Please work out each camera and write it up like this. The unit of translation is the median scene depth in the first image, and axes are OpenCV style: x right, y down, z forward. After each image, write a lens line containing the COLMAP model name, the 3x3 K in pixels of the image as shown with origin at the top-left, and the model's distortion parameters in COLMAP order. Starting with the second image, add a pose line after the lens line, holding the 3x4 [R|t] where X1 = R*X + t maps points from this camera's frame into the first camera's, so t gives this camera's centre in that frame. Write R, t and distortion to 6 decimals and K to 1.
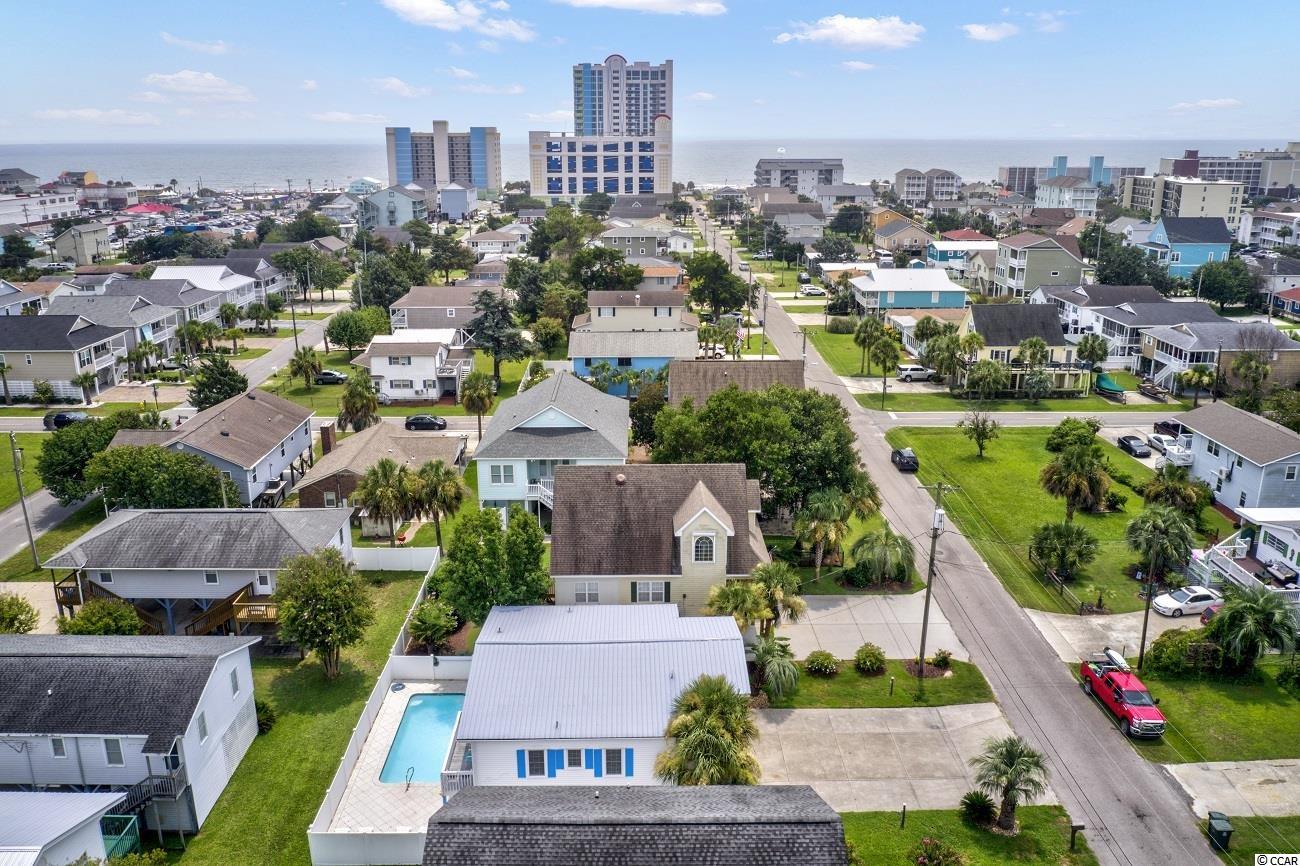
lens RADIAL K [[973.7, 0, 657.3], [0, 973.7, 384.6], [0, 0, 1]] dist [-0.038911, -0.002793]
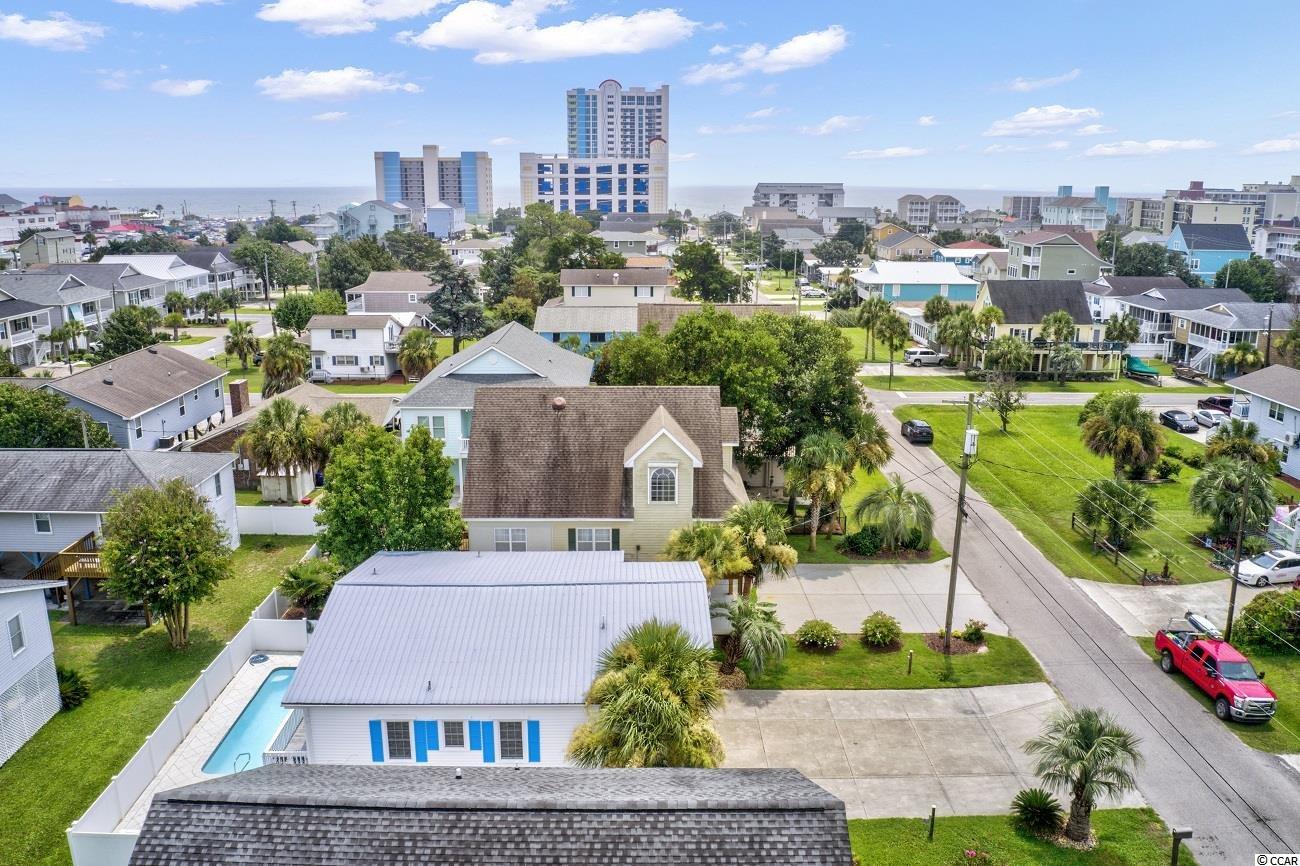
lens RADIAL K [[977.6, 0, 646.4], [0, 977.6, 415.1], [0, 0, 1]] dist [-0.064961, -0.006533]
pose [[0.999922, -0.001298, -0.012452, 0.041998], [0.001090, 0.999860, -0.016697, 0.119689], [0.012472, 0.016683, 0.999783, 0.217221]]
